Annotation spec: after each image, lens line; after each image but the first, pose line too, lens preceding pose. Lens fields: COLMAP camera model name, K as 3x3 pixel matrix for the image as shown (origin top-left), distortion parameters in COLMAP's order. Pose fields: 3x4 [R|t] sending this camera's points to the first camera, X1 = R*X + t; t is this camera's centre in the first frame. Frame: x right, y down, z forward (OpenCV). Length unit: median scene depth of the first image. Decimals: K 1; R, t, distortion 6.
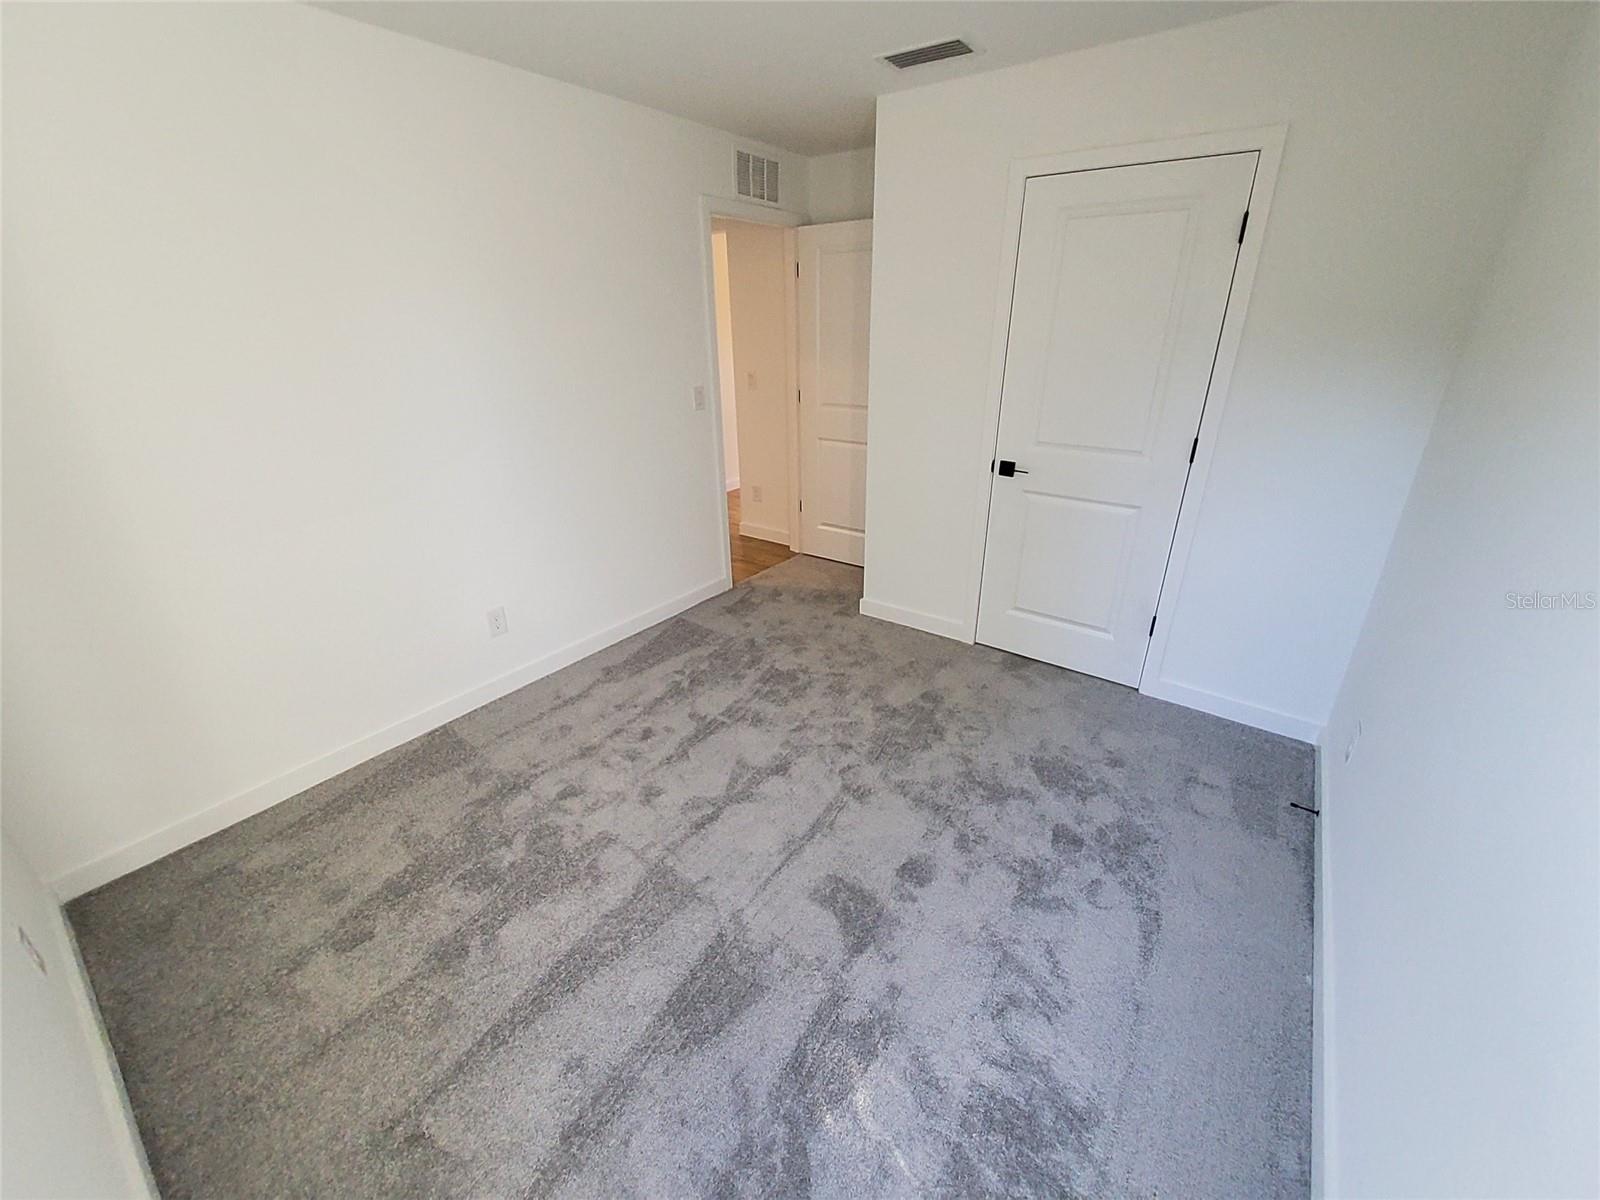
lens RADIAL K [[631.2, 0, 809.1], [0, 631.2, 603.2], [0, 0, 1]] dist [0.002271, -0.003344]
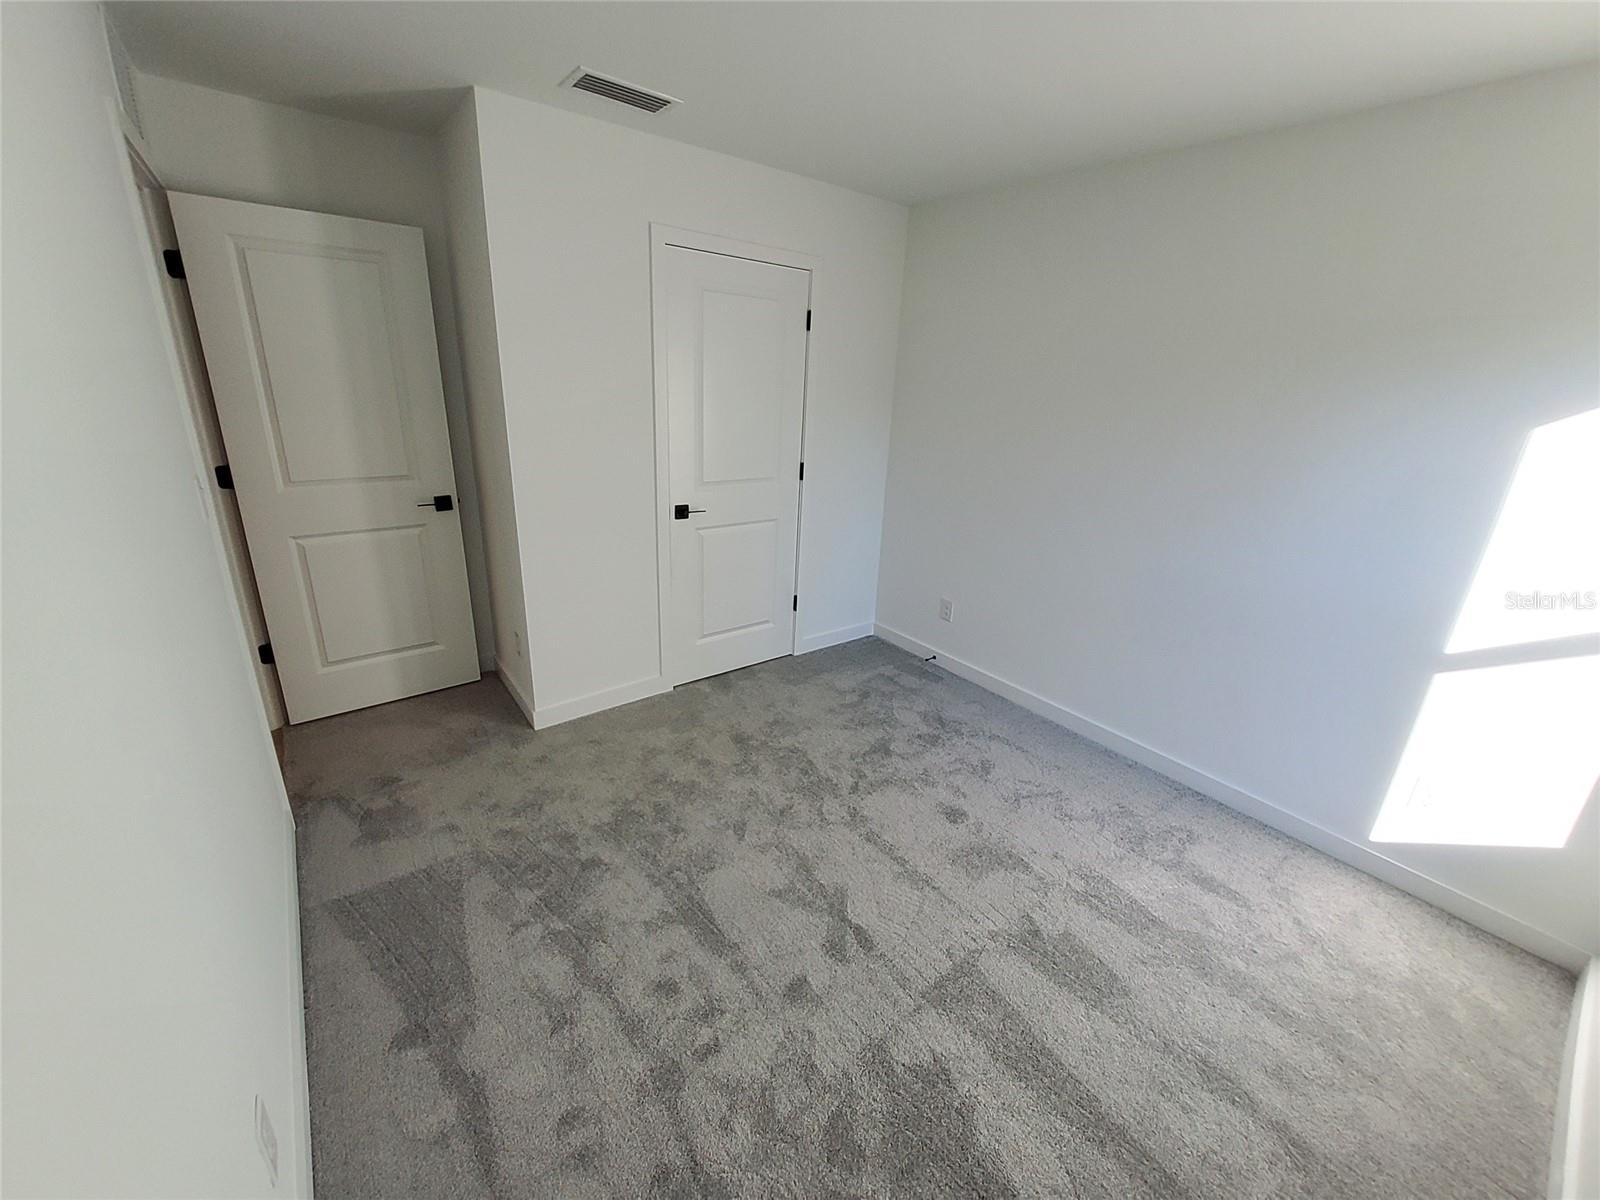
lens RADIAL K [[631.2, 0, 808.9], [0, 631.2, 604.1], [0, 0, 1]] dist [0.002271, -0.003344]
pose [[0.263270, -0.306302, 0.914805, -0.671044], [0.354083, 0.912757, 0.203715, -0.225043], [-0.897393, 0.270285, 0.348758, 0.517341]]
